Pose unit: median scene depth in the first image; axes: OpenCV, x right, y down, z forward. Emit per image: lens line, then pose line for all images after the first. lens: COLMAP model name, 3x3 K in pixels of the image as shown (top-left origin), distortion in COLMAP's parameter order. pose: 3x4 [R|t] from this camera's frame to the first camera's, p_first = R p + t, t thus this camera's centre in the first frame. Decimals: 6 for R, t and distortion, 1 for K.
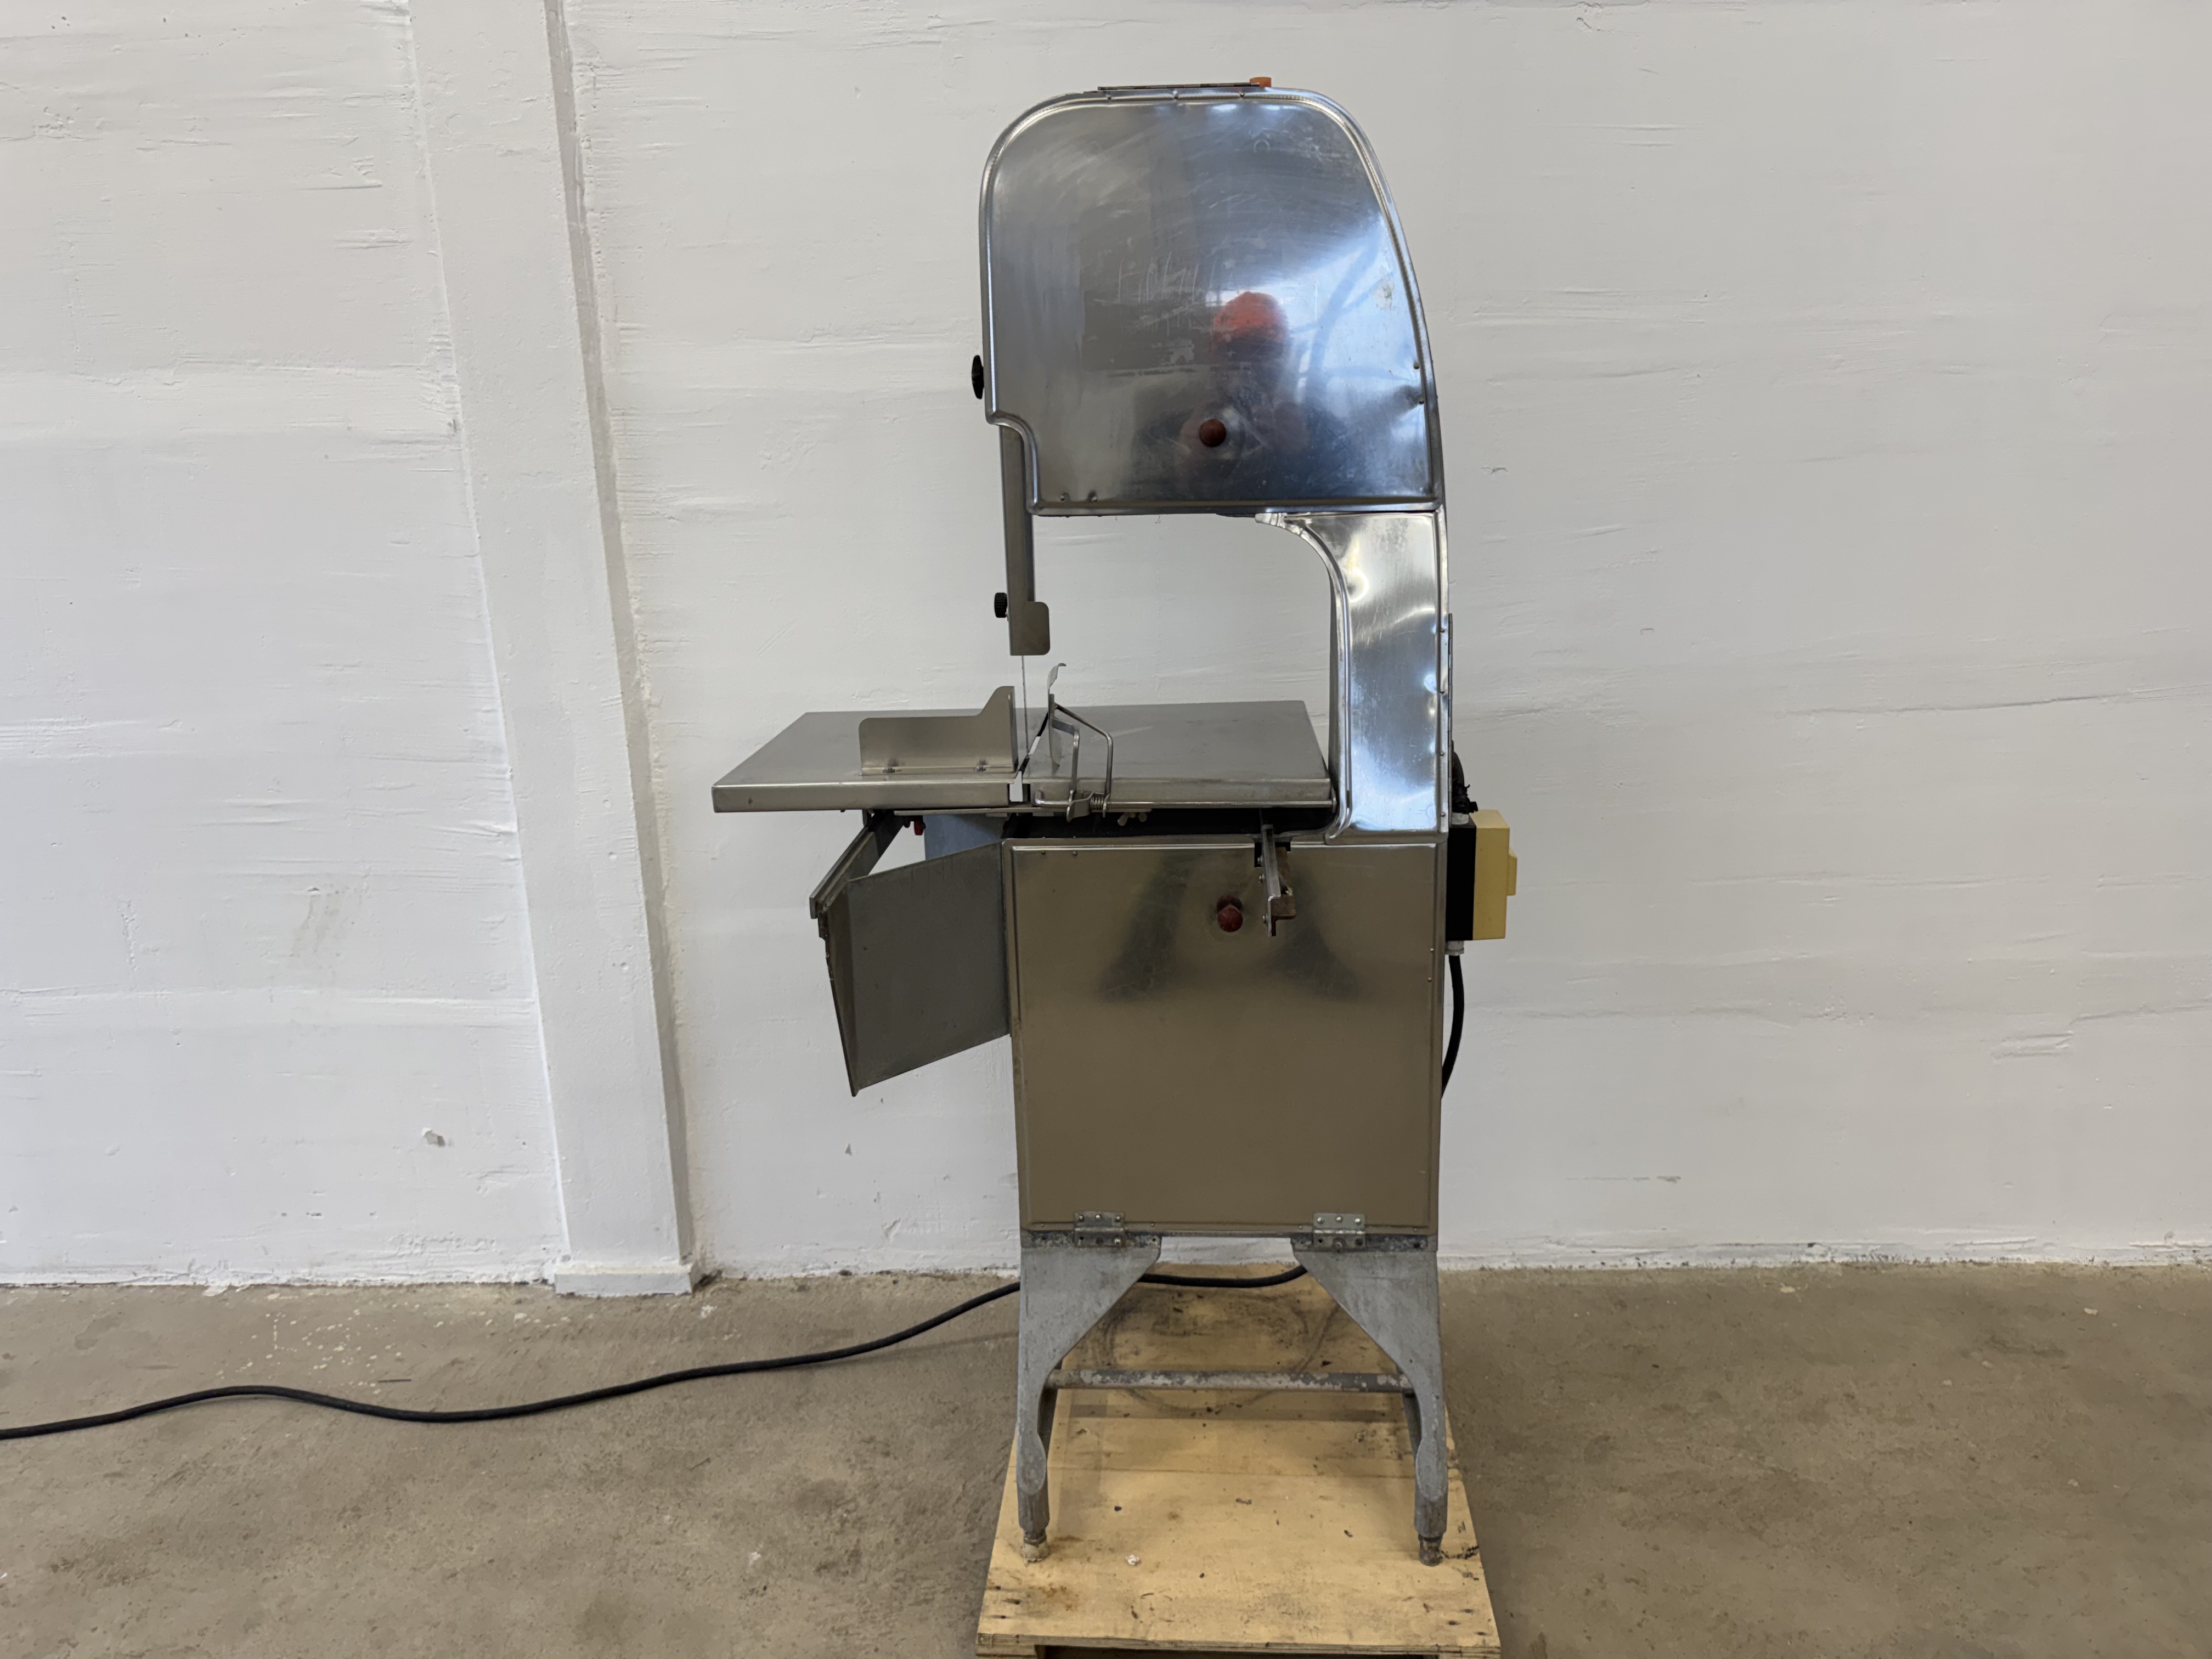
lens RADIAL K [[1572.4, 0, 1099.0], [0, 1572.4, 835.6], [0, 0, 1]] dist [0.025299, -0.031265]
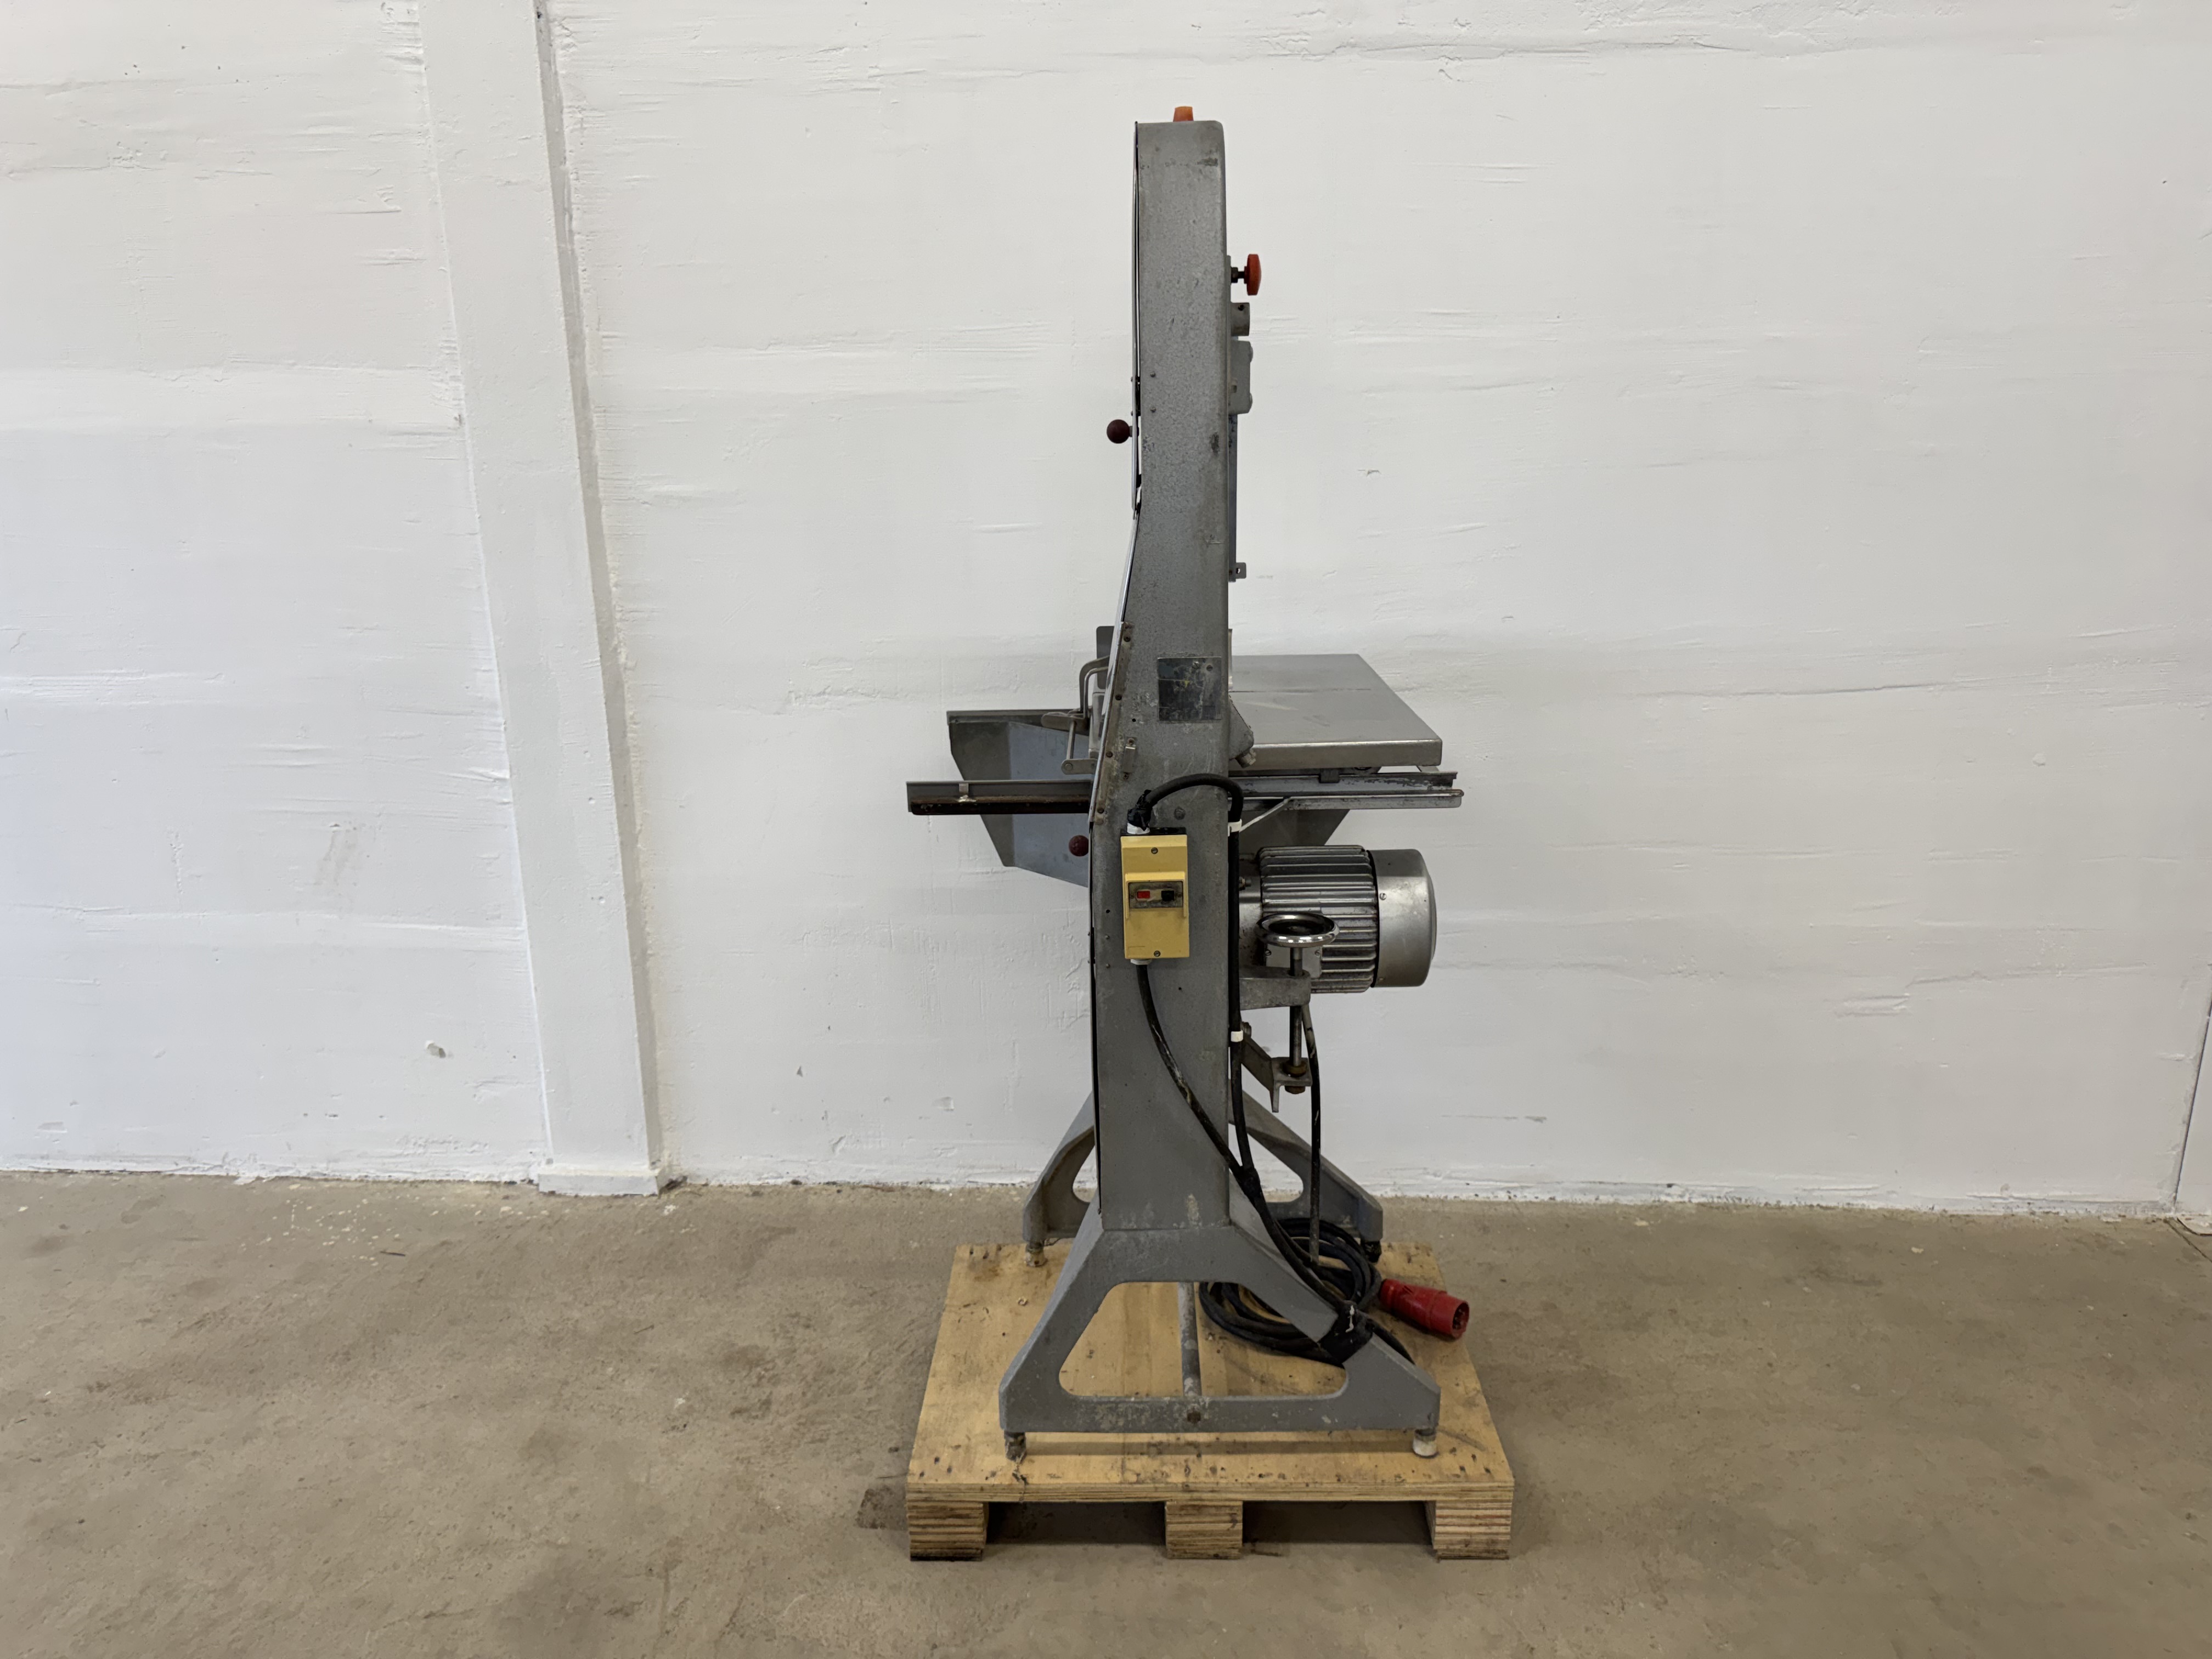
lens RADIAL K [[1572.4, 0, 1102.9], [0, 1572.4, 838.8], [0, 0, 1]] dist [0.025299, -0.031265]
pose [[0.998731, 0.023983, -0.044291, 0.108808], [-0.024113, 0.999706, -0.002399, 0.033673], [0.044220, 0.003464, 0.999016, -0.115600]]
